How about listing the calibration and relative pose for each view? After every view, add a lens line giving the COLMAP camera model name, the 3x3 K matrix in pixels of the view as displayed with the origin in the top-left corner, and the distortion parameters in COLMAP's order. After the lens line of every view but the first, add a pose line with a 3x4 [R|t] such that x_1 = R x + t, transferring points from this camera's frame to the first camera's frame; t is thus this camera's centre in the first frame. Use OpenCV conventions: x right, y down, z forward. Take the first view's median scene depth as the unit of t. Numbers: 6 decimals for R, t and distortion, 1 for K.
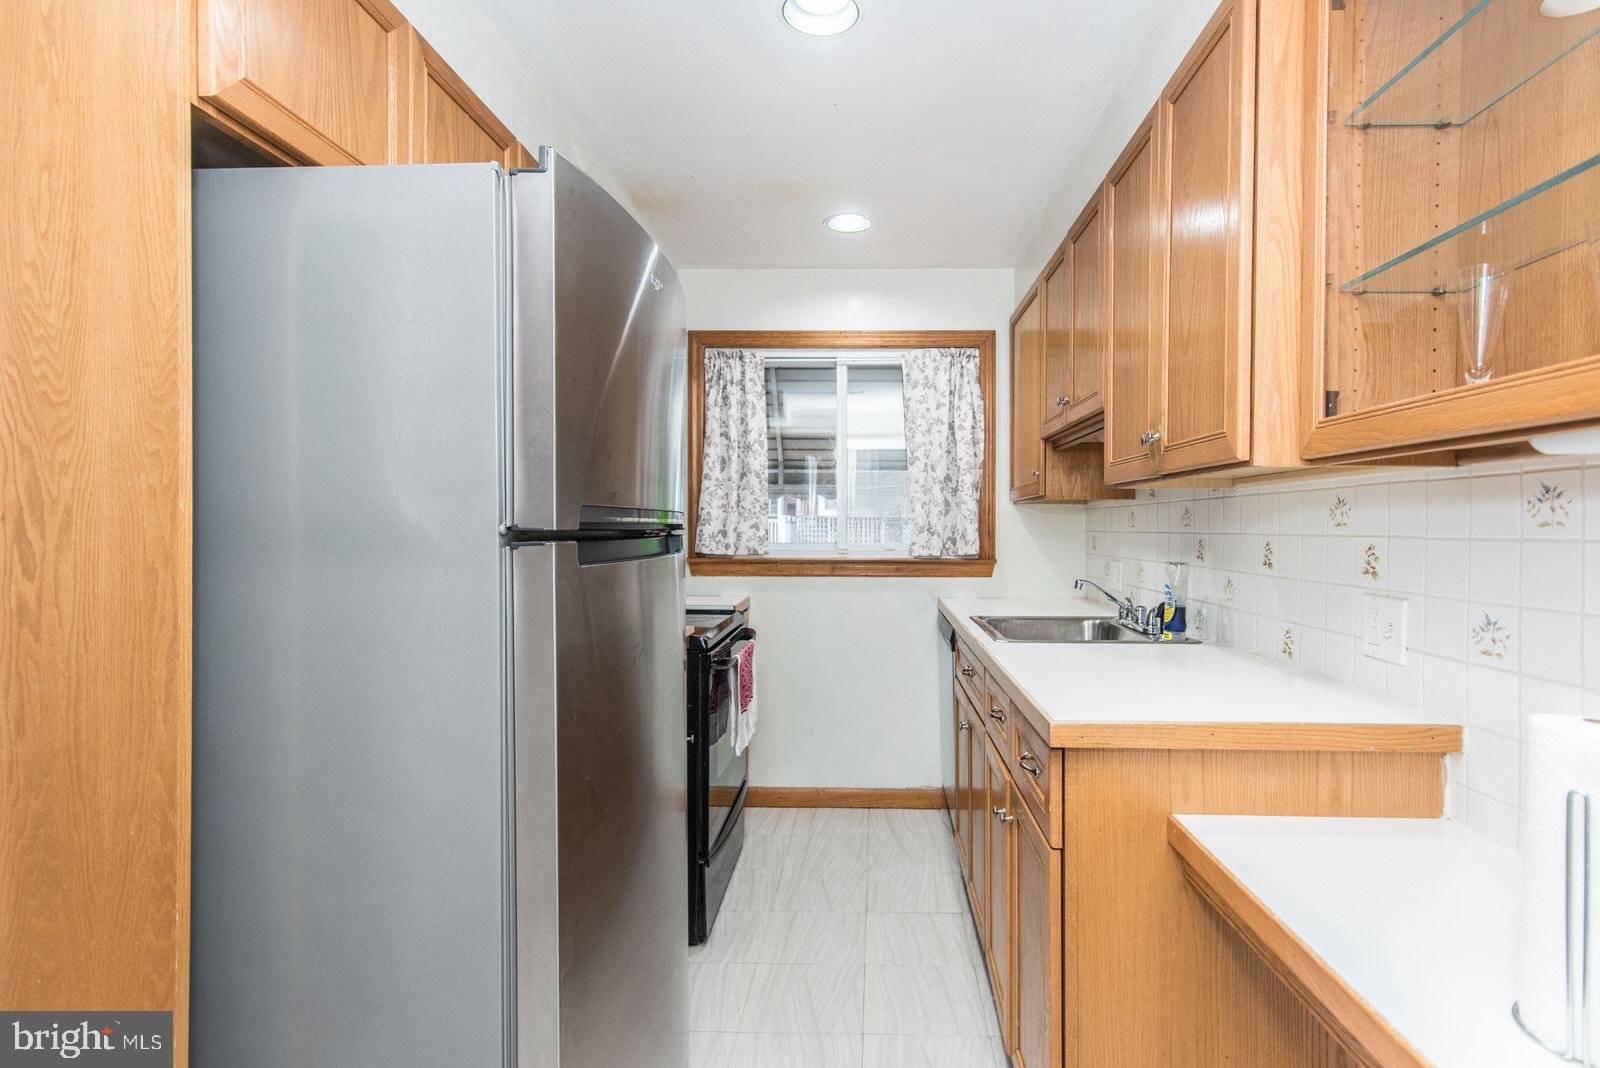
lens RADIAL K [[804.5, 0, 847.6], [0, 804.5, 533.0], [0, 0, 1]] dist [0.004183, -0.002365]
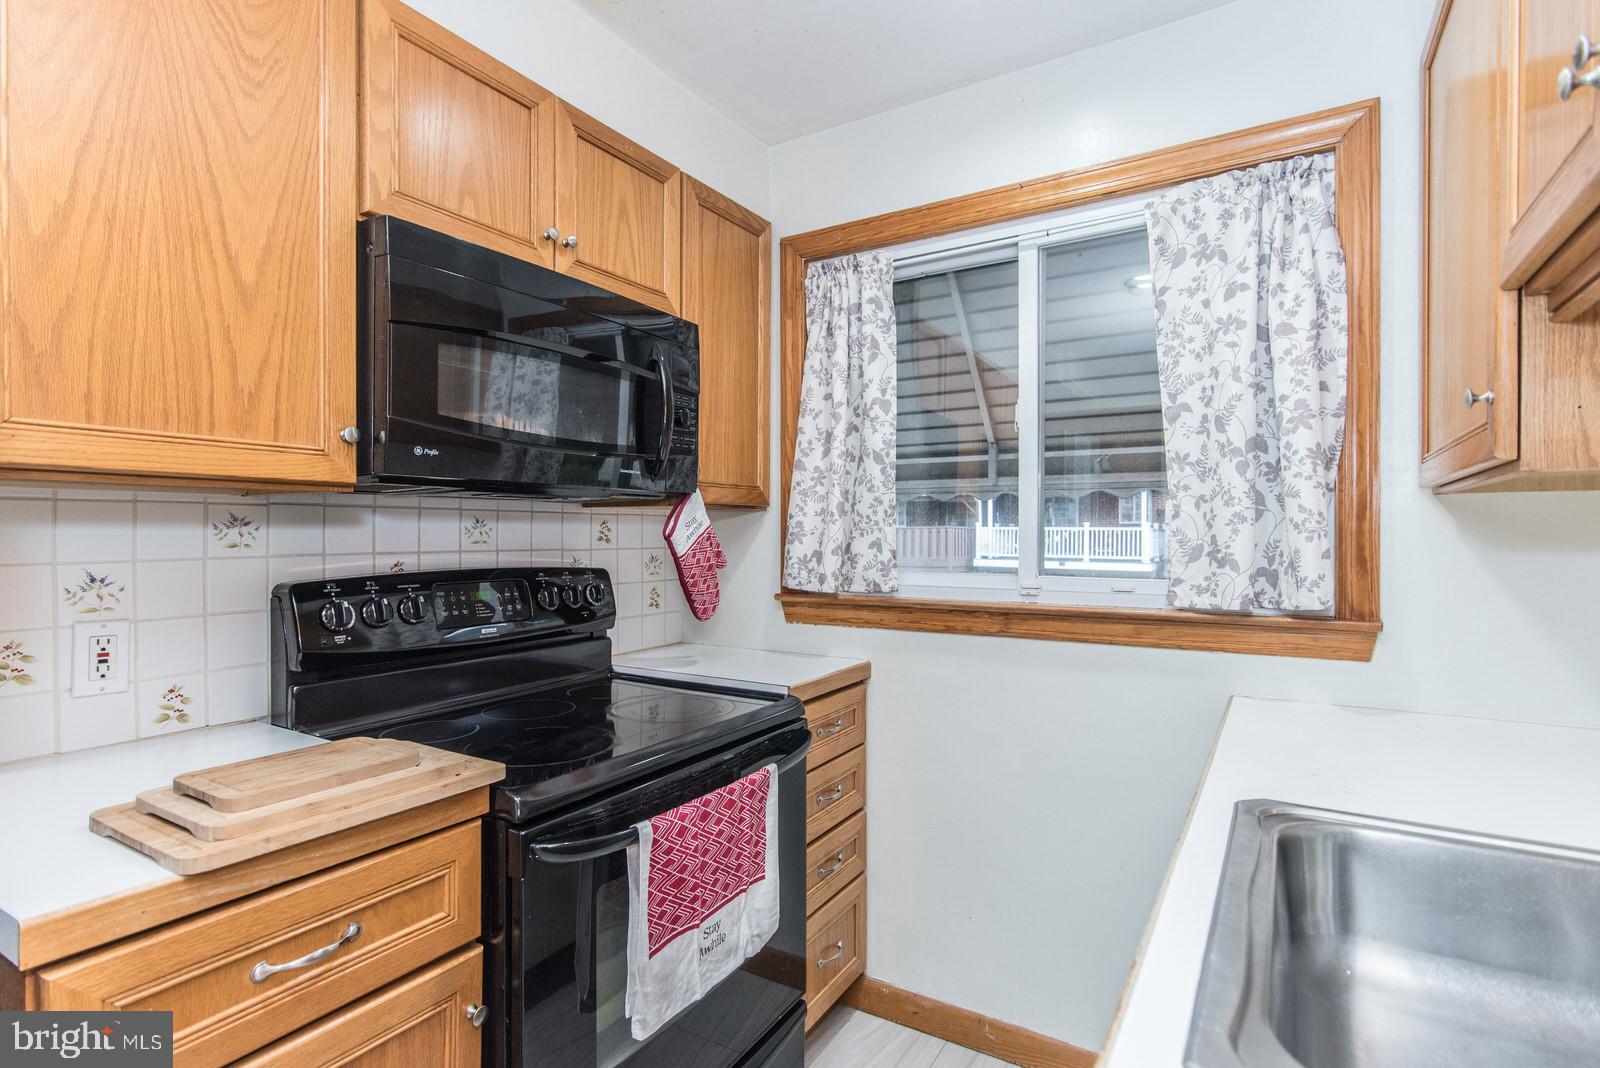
lens RADIAL K [[804.5, 0, 760.7], [0, 804.5, 533.0], [0, 0, 1]] dist [0.004183, -0.002365]
pose [[0.855150, -0.005710, -0.518350, 0.122379], [-0.000595, 0.999928, -0.011998, -0.010191], [0.518381, 0.010569, 0.855085, 0.455186]]
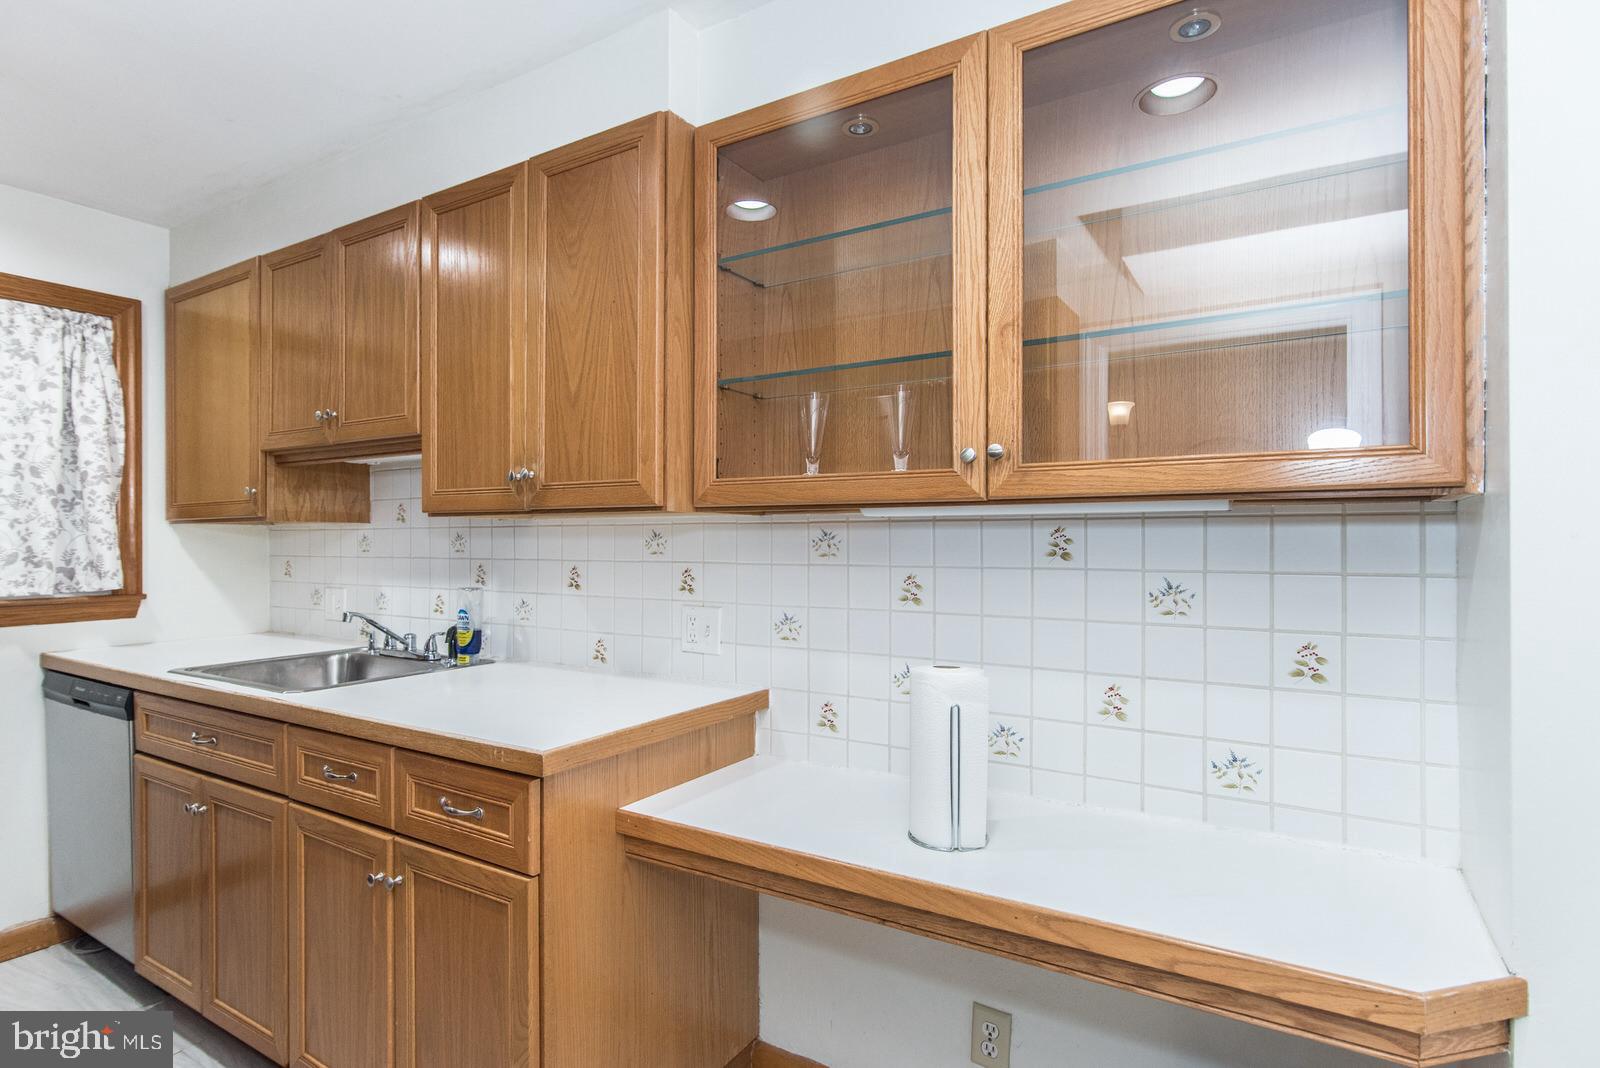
lens RADIAL K [[804.5, 0, 797.9], [0, 804.5, 542.2], [0, 0, 1]] dist [0.004183, -0.002365]
pose [[0.531613, -0.008140, 0.846948, -0.140355], [0.013364, 0.999910, 0.001222, -0.010278], [-0.846882, 0.010669, 0.531674, 0.048563]]
